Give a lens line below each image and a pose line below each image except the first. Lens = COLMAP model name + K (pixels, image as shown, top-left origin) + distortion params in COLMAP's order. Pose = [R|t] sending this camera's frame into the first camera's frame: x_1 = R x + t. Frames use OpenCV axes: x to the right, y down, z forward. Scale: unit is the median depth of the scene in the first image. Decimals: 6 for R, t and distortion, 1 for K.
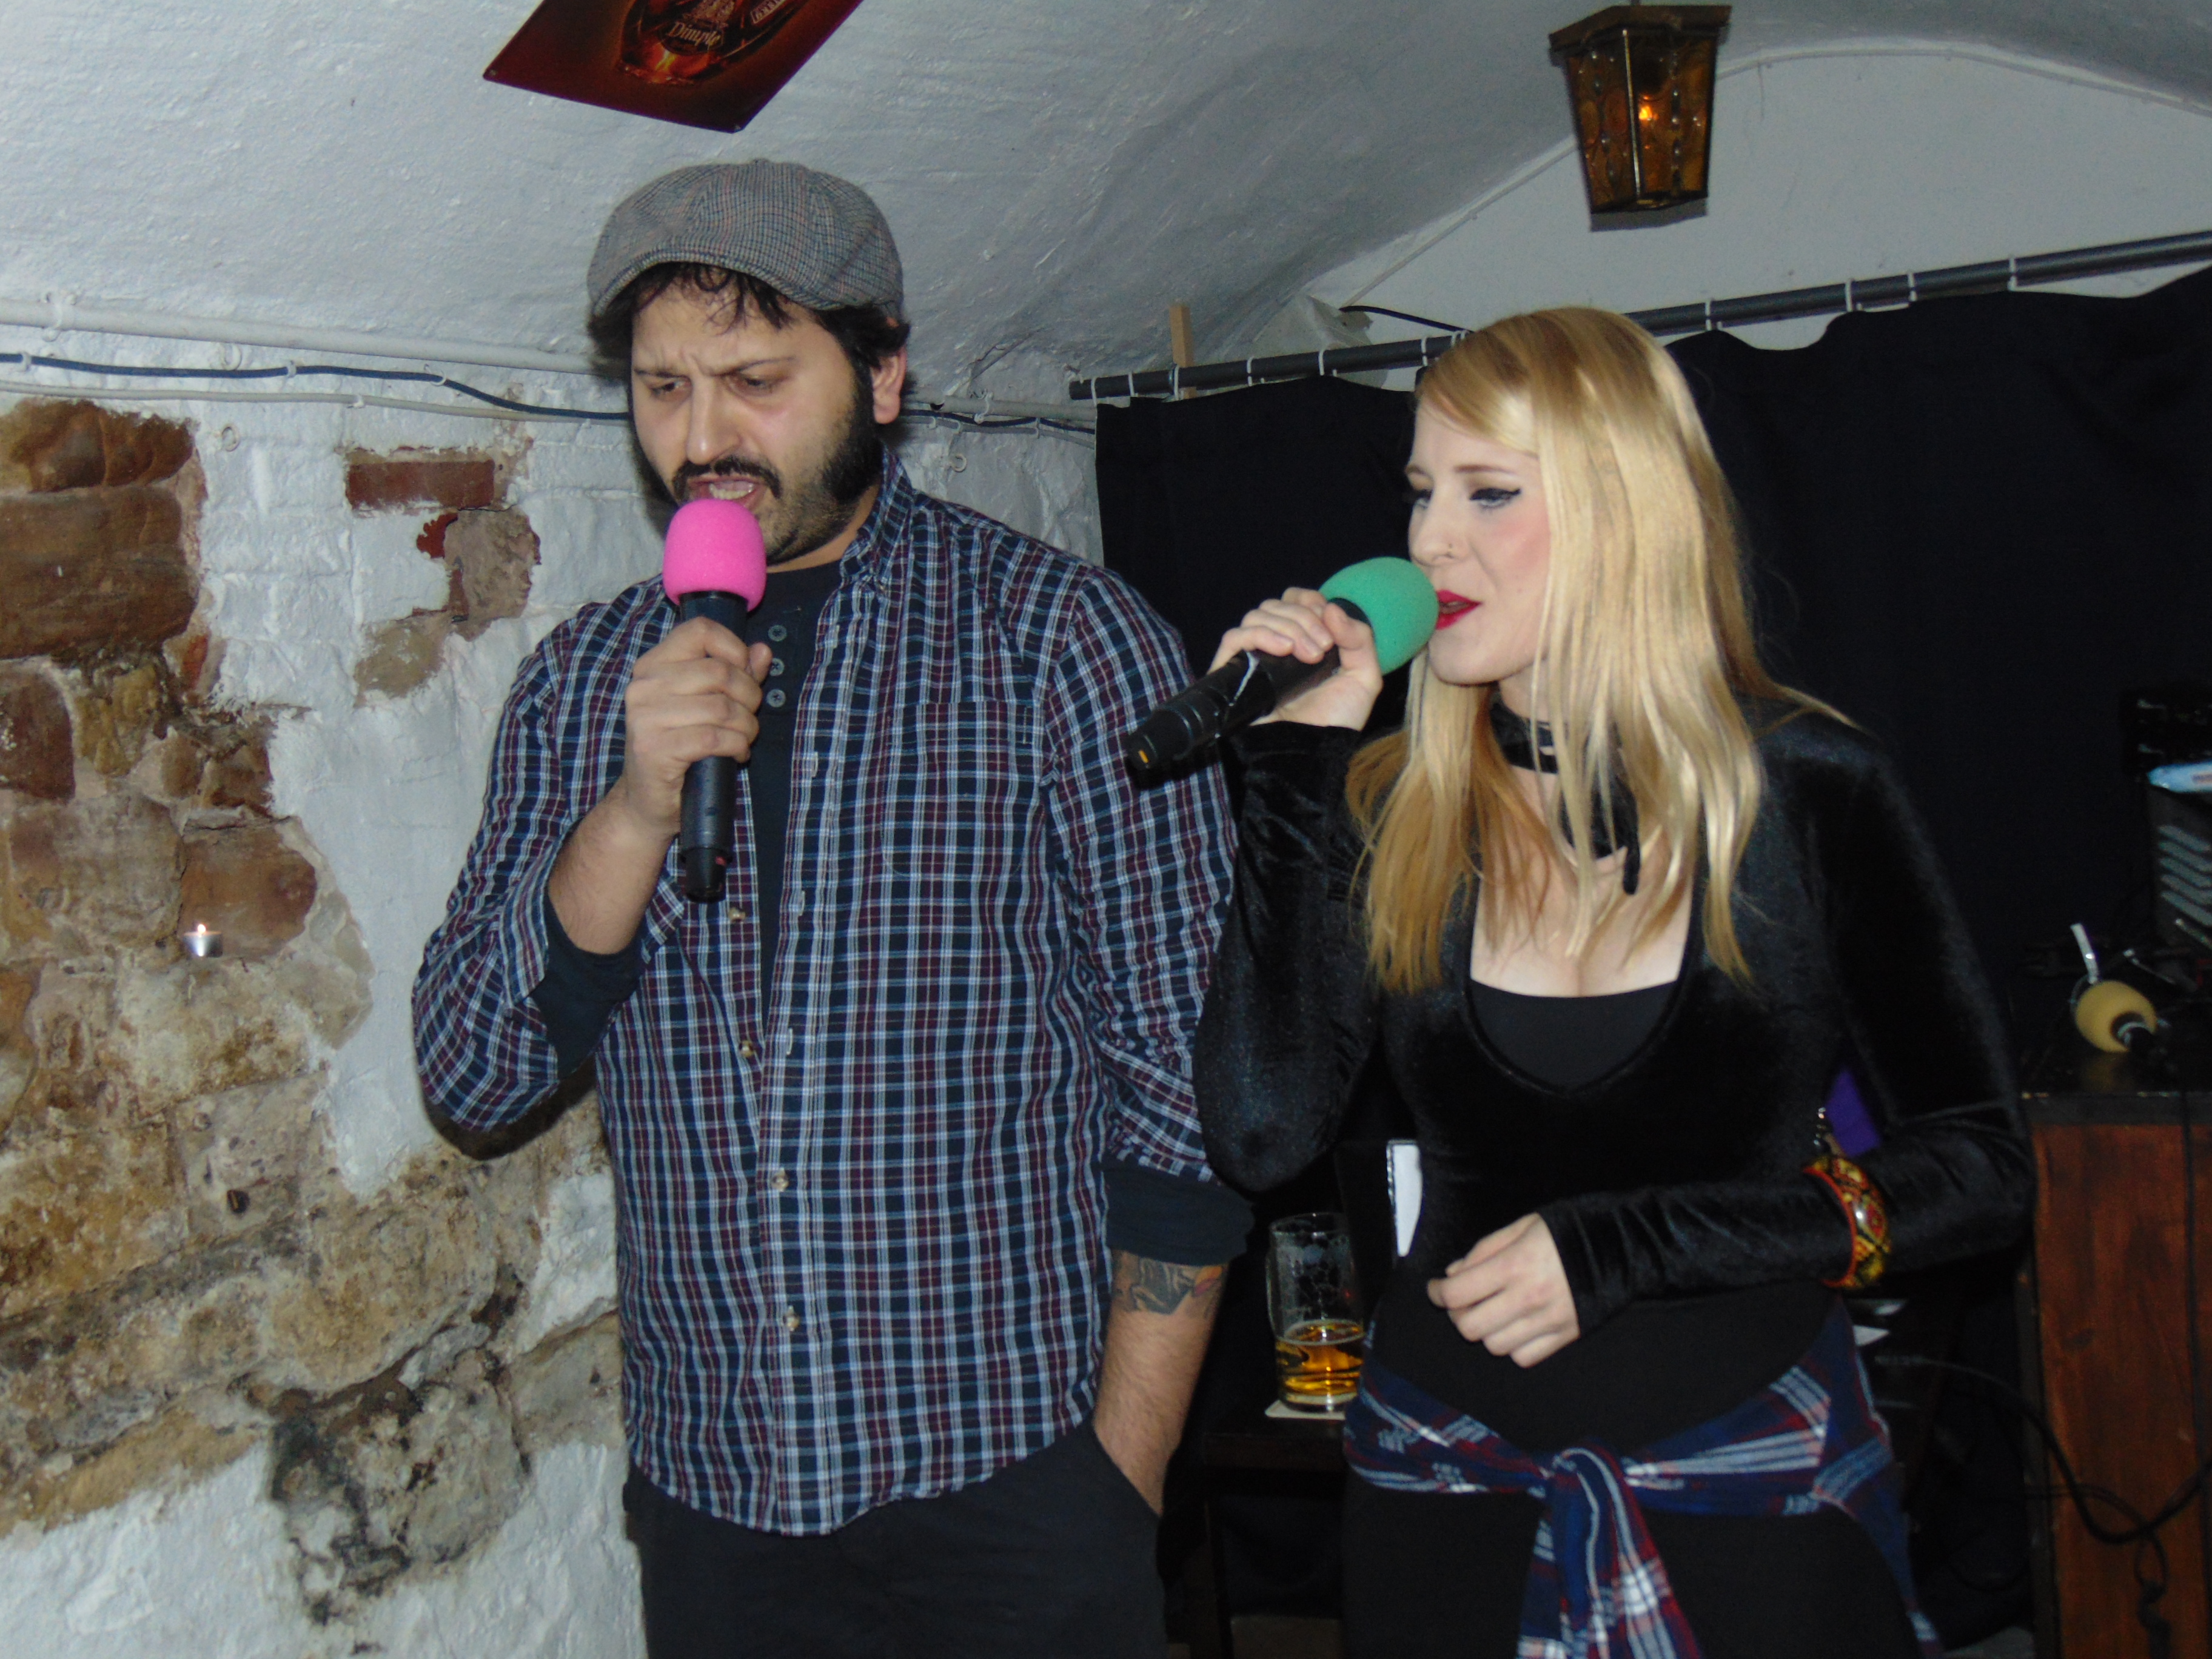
lens RADIAL K [[2707.0, 0, 1123.2], [0, 2707.0, 822.0], [0, 0, 1]] dist [0.010116, 0.000000]
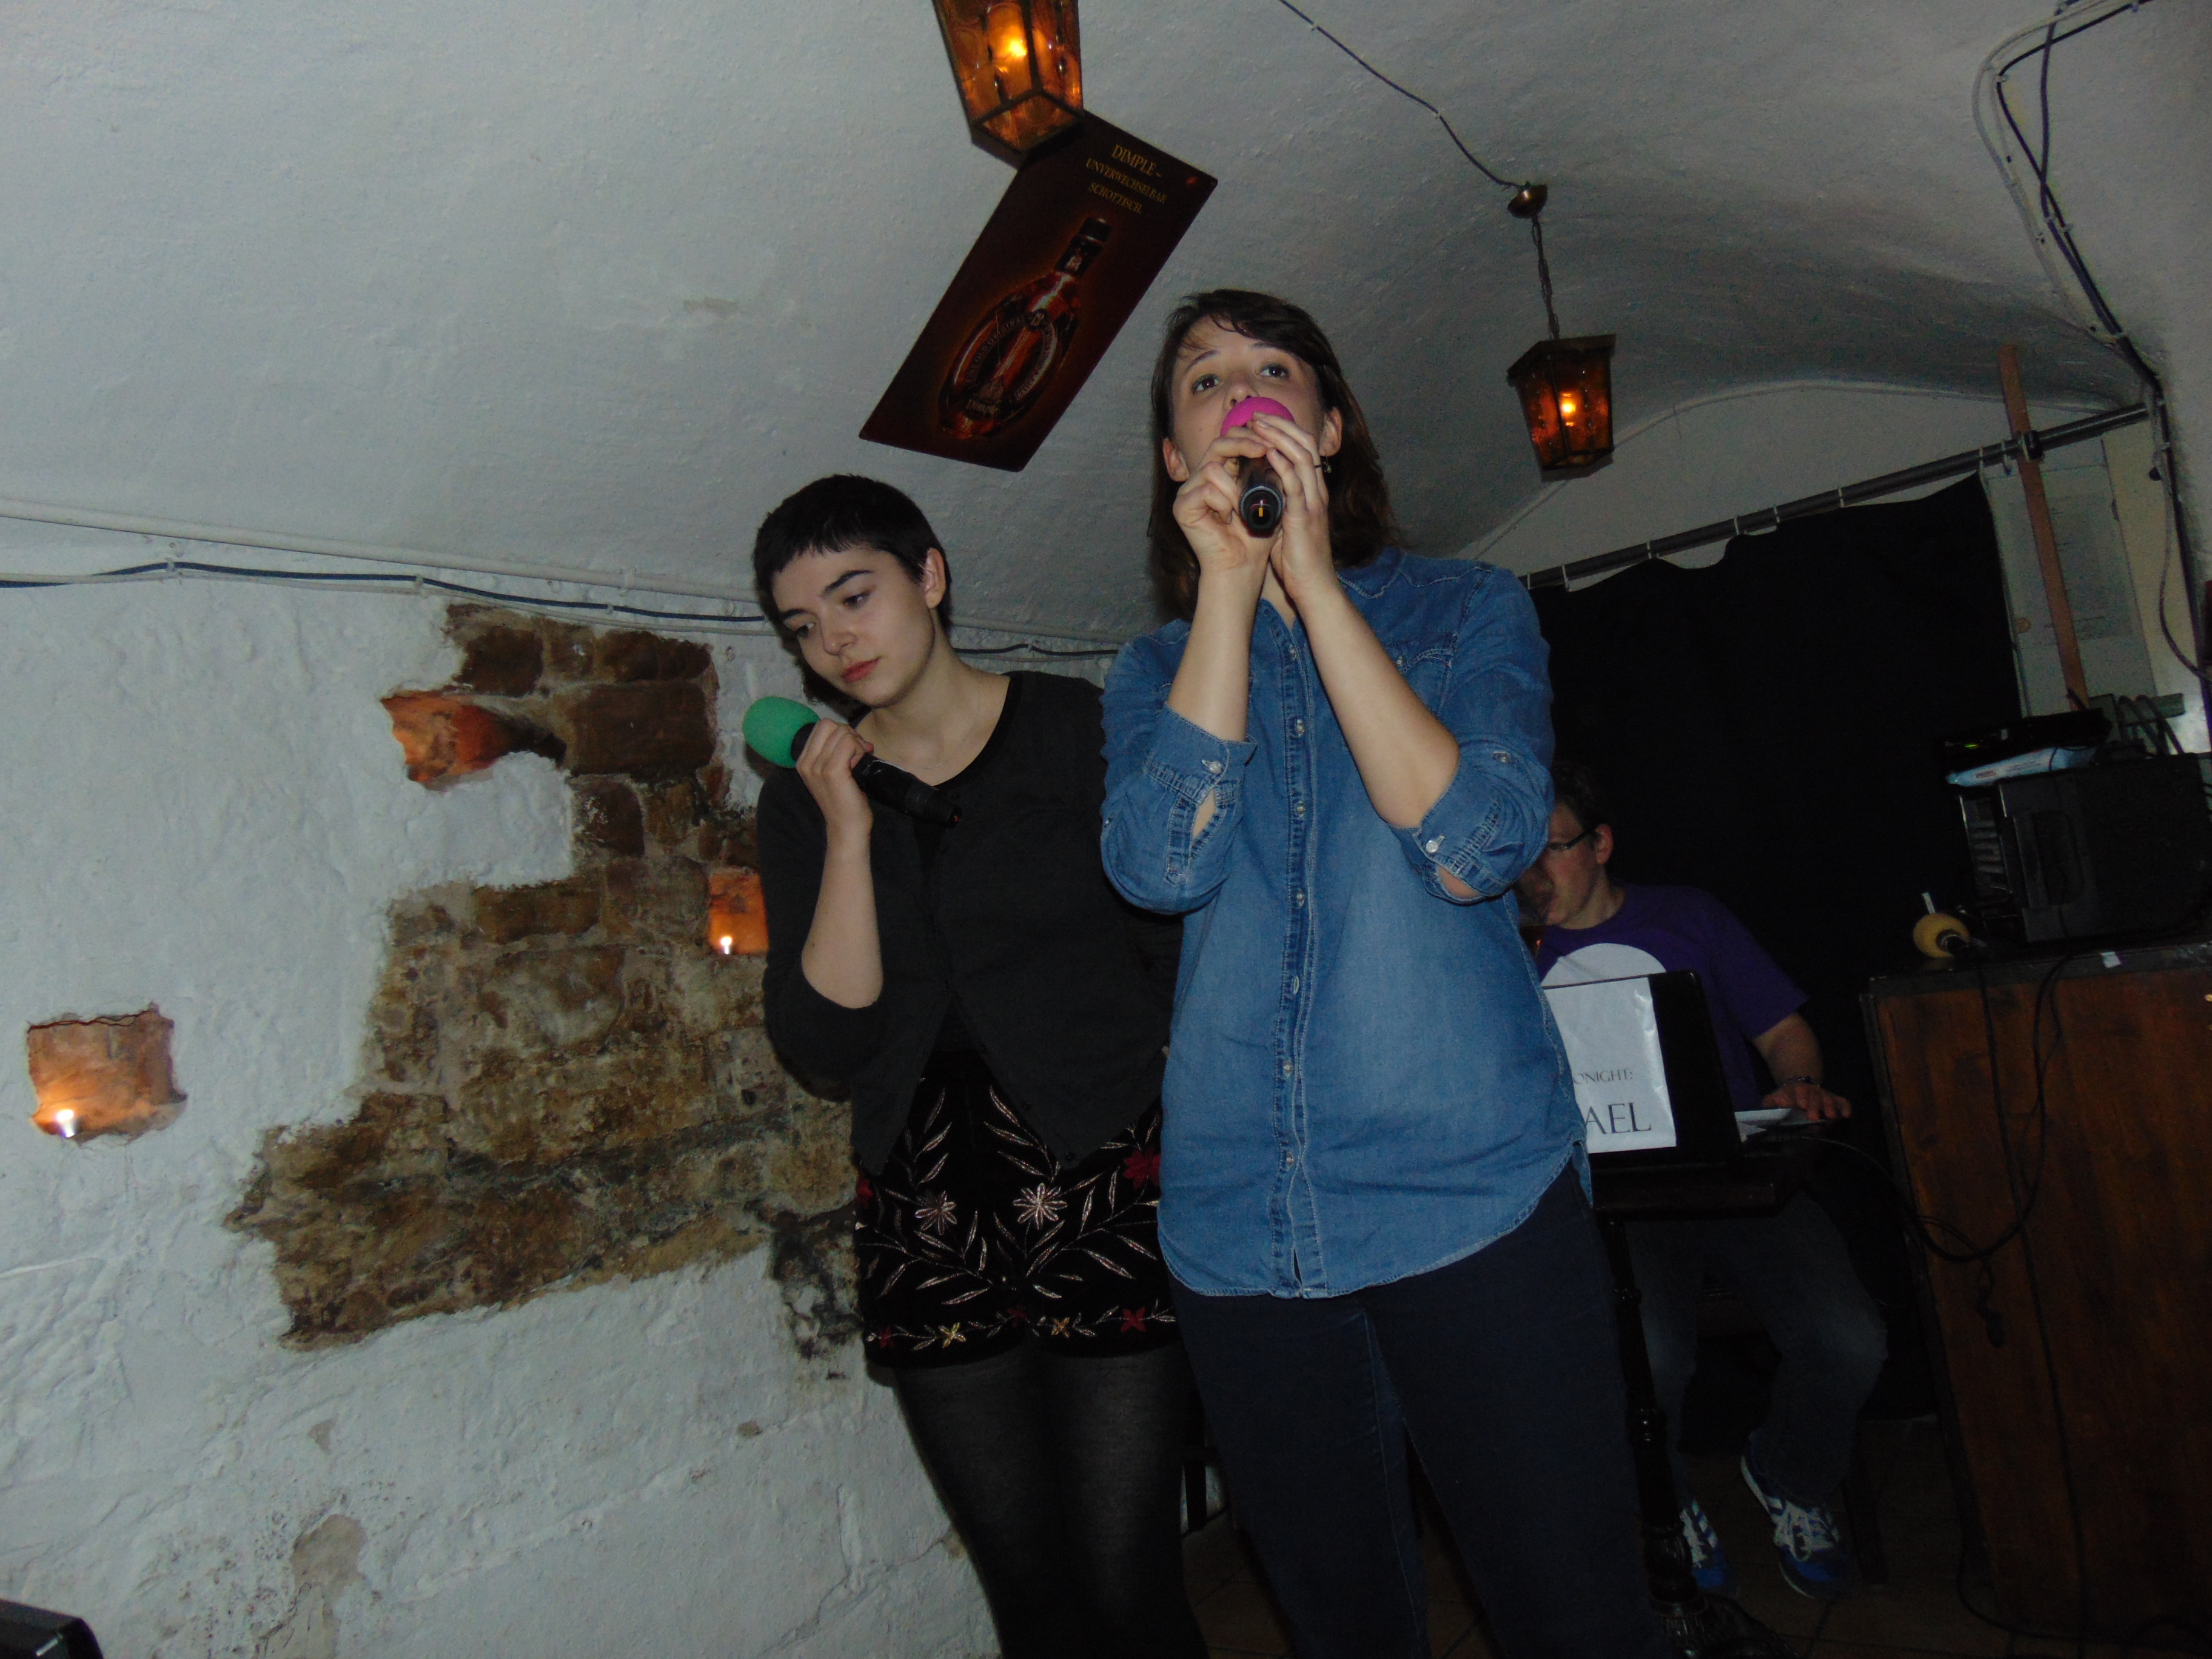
lens RADIAL K [[1676.6, 0, 1122.5], [0, 1676.6, 818.4], [0, 0, 1]] dist [-0.013038, 0.054015]
pose [[0.982827, -0.079152, -0.166692, 0.087614], [0.056788, 0.989231, -0.134897, 0.118807], [0.175574, 0.123114, 0.976738, -0.000573]]
